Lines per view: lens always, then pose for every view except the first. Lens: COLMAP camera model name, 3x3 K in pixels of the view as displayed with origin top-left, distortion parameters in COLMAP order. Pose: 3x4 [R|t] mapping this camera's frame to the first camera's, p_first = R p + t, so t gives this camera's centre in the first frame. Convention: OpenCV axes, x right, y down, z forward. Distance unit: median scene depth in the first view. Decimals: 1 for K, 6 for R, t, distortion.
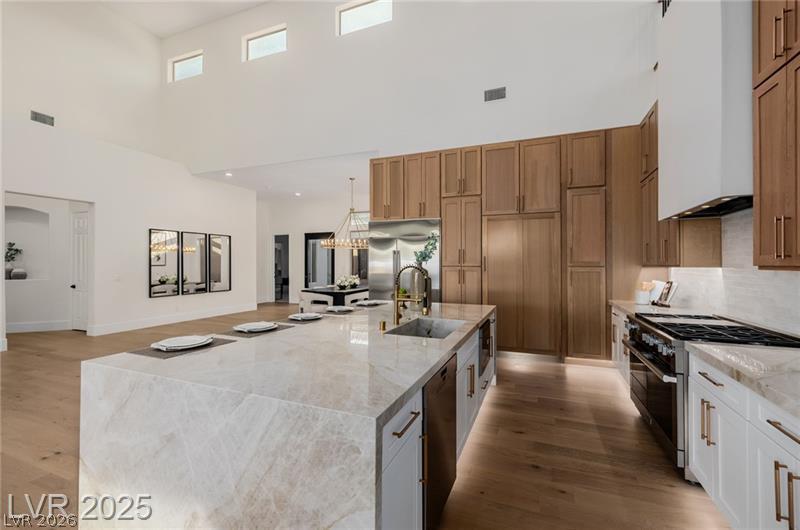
lens RADIAL K [[338.8, 0, 395.3], [0, 338.8, 261.0], [0, 0, 1]] dist [0.000659, 0.000398]
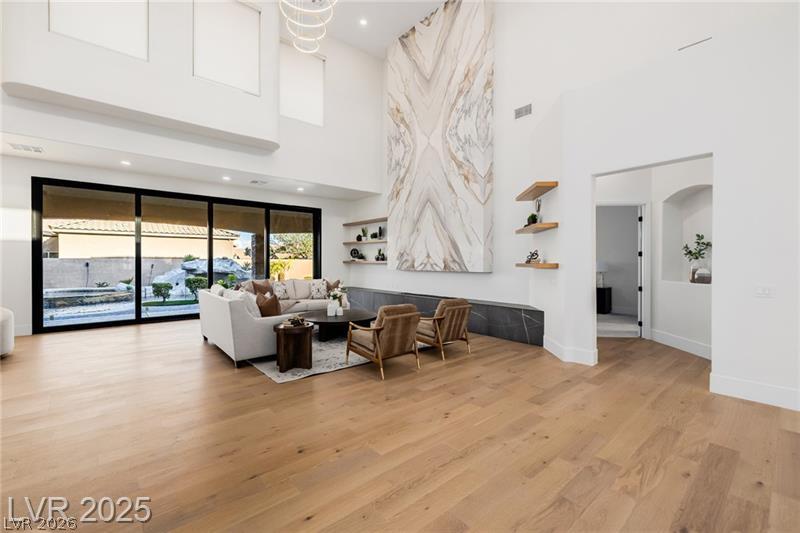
lens RADIAL K [[338.8, 0, 395.3], [0, 338.8, 262.5], [0, 0, 1]] dist [0.000659, 0.000398]
pose [[-0.450998, 0.001098, -0.892524, -0.218853], [0.007254, 0.999971, -0.002435, 0.007184], [0.892496, -0.007573, -0.450992, 0.991690]]
